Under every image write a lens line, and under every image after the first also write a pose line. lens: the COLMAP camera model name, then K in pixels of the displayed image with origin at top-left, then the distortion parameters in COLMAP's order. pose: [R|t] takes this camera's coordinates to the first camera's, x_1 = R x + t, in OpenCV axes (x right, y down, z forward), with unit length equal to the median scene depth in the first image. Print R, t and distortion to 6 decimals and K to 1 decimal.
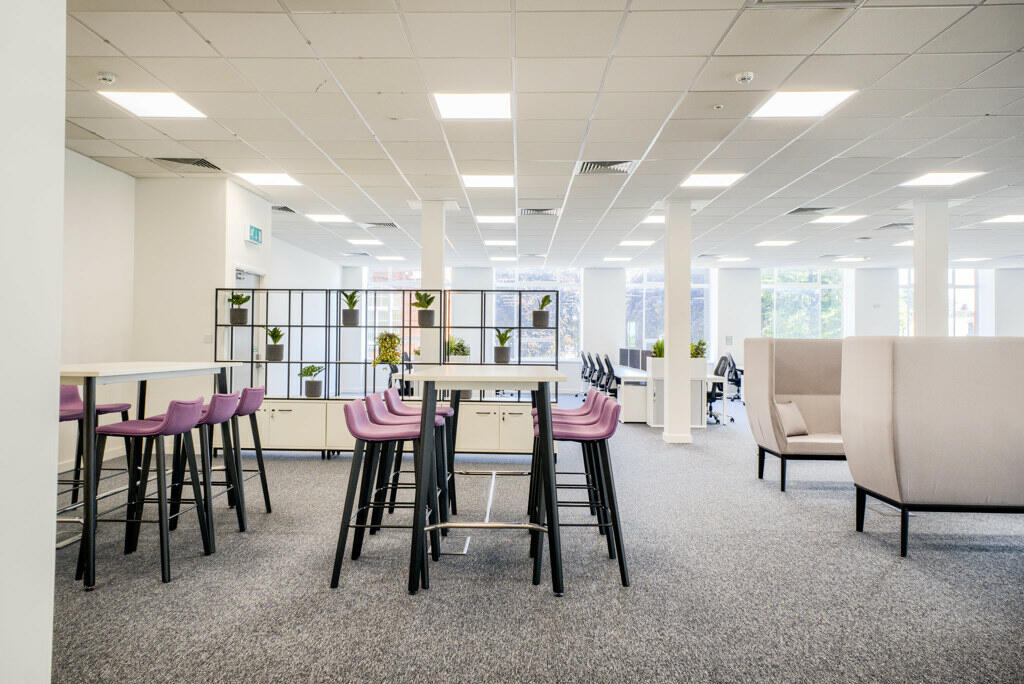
lens RADIAL K [[720.9, 0, 487.3], [0, 720.9, 327.4], [0, 0, 1]] dist [0.068568, 0.001622]
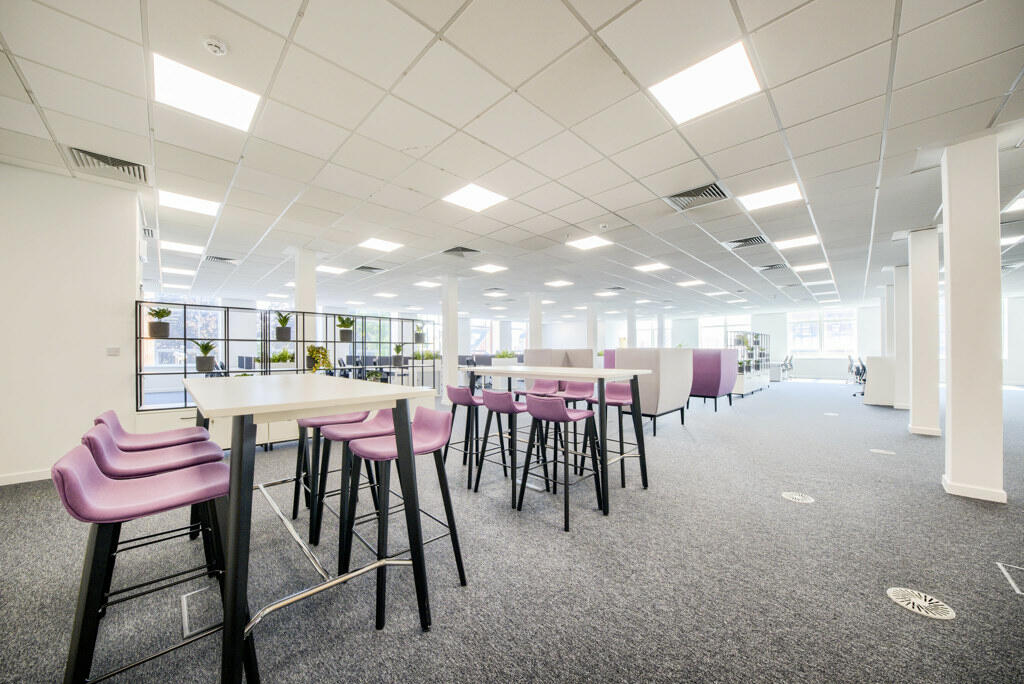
lens RADIAL K [[360.4, 0, 500.0], [0, 360.4, 349.0], [0, 0, 1]] dist [-0.007176, 0.001729]
pose [[0.683687, -0.007305, 0.729739, -0.388493], [-0.005714, 0.999866, 0.015362, 0.001718], [-0.729753, -0.014673, 0.683553, 0.308046]]
